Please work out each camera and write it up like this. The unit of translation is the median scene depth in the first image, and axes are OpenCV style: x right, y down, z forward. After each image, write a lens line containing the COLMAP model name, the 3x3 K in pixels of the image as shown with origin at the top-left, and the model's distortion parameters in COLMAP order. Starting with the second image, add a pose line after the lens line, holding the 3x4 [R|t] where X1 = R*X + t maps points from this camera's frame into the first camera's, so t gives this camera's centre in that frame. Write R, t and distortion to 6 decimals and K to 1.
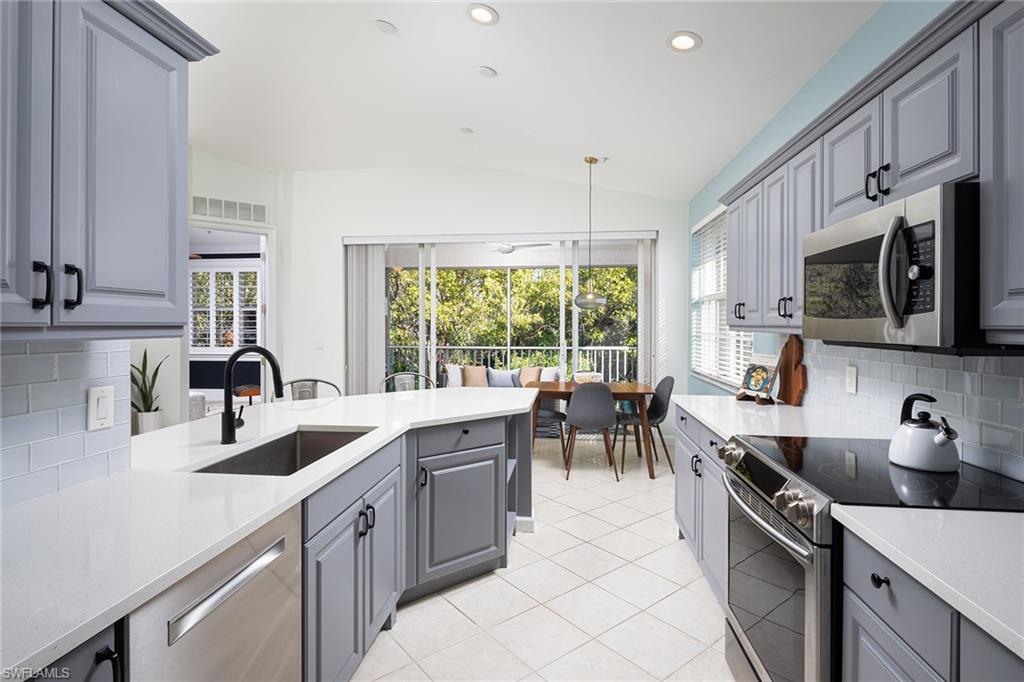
lens RADIAL K [[502.7, 0, 510.5], [0, 502.7, 326.9], [0, 0, 1]] dist [0.000229, -0.000107]
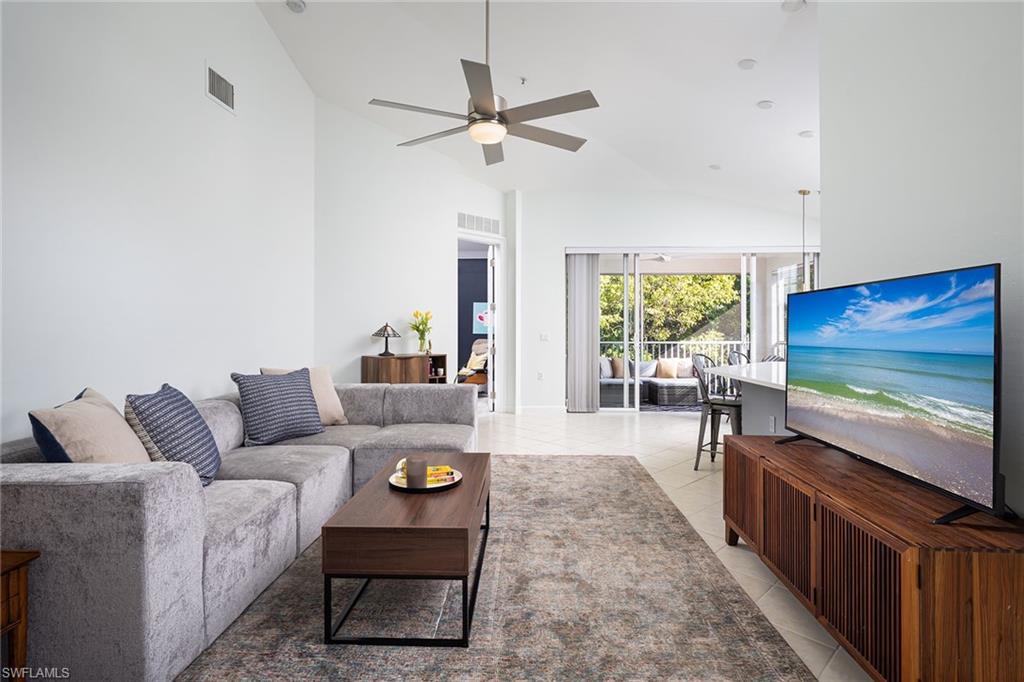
lens RADIAL K [[502.7, 0, 510.5], [0, 502.7, 326.9], [0, 0, 1]] dist [0.000229, -0.000107]
pose [[0.996593, 0.000125, 0.082474, -0.592538], [0.000904, 0.999922, -0.012435, 0.027346], [-0.082469, 0.012467, 0.996516, -0.194387]]
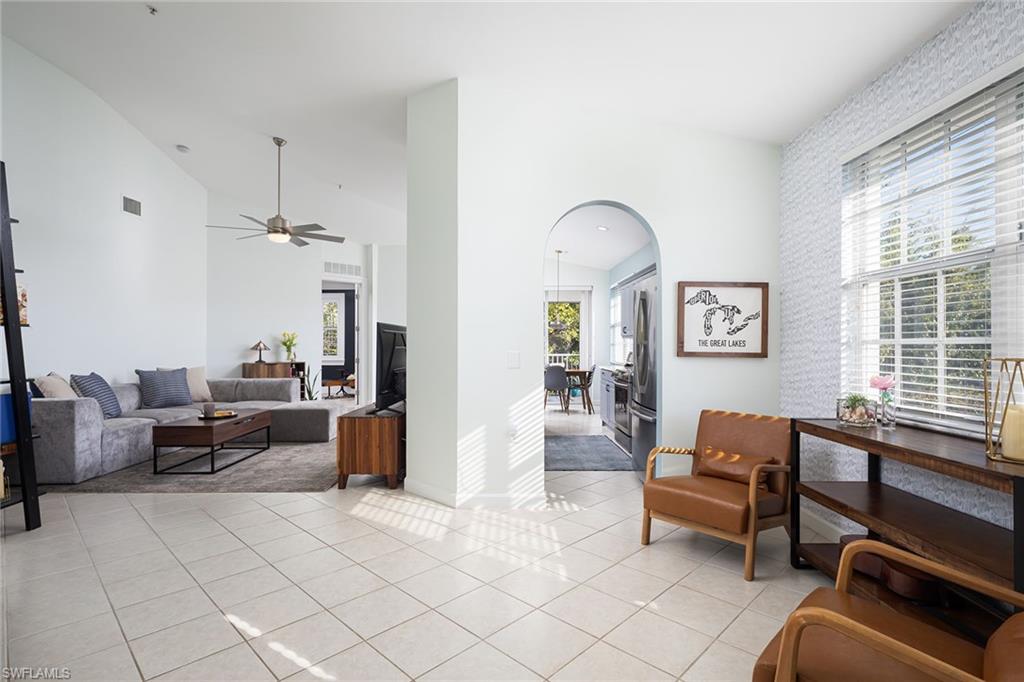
lens RADIAL K [[502.5, 0, 512.0], [0, 502.5, 341.0], [0, 0, 1]] dist [-0.000919, 0.000056]
pose [[0.991746, 0.001013, 0.128214, -0.218922], [0.000826, 0.999898, -0.014291, 0.030010], [-0.128215, 0.014279, 0.991644, -0.730020]]
